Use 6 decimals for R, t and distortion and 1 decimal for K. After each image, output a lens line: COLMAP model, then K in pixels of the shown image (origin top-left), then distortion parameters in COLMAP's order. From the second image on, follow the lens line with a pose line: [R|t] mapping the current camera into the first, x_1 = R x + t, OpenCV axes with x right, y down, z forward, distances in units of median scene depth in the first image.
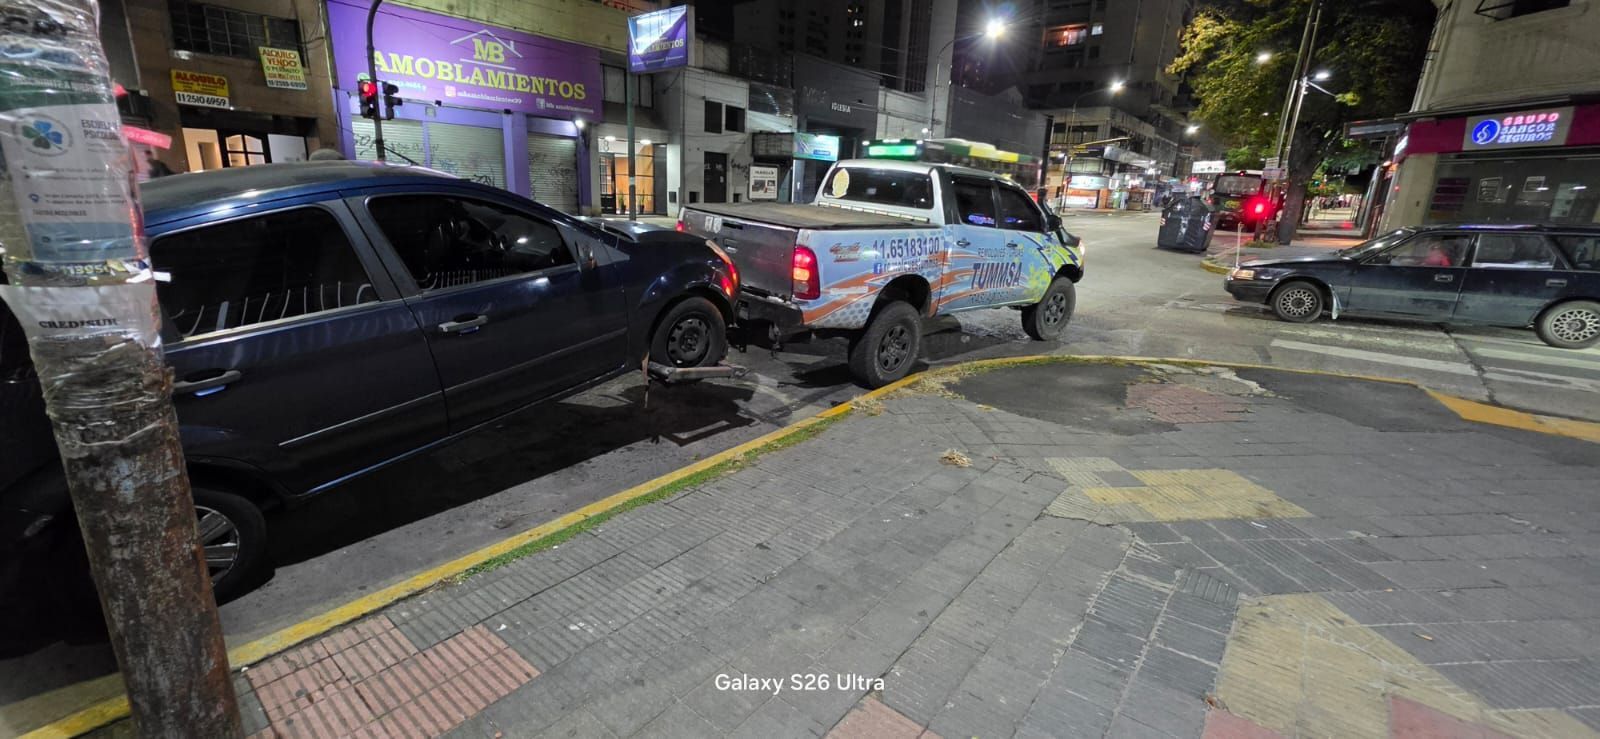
lens RADIAL K [[646.4, 0, 794.4], [0, 646.4, 370.2], [0, 0, 1]] dist [-0.000919, 0.000719]
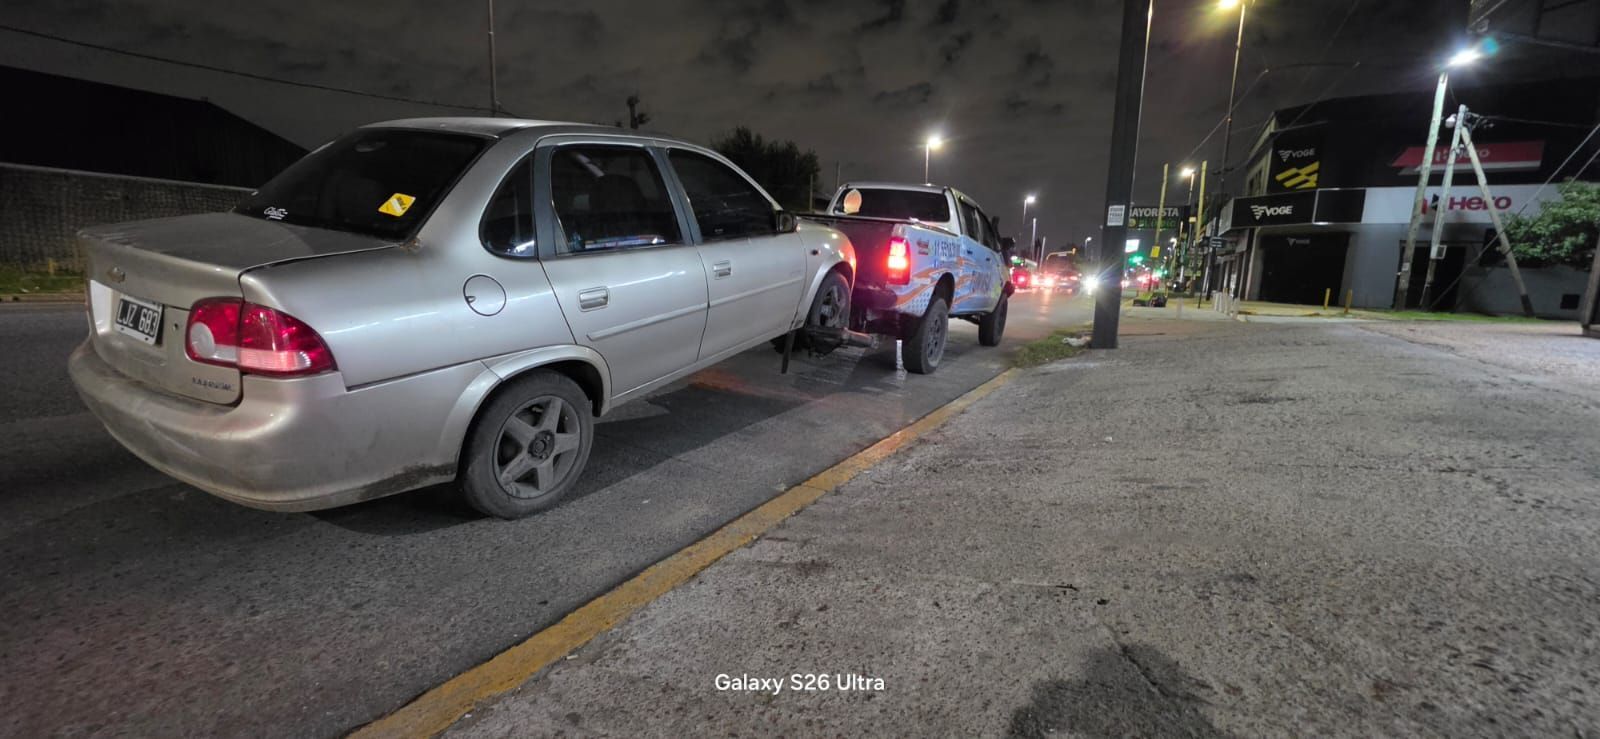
lens RADIAL K [[646.4, 0, 794.4], [0, 646.4, 370.2], [0, 0, 1]] dist [-0.000919, 0.000719]
pose [[0.952447, -0.039565, 0.302123, -0.449618], [0.070688, 0.993174, -0.092782, 0.116255], [-0.296390, 0.109727, 0.948743, -0.005276]]
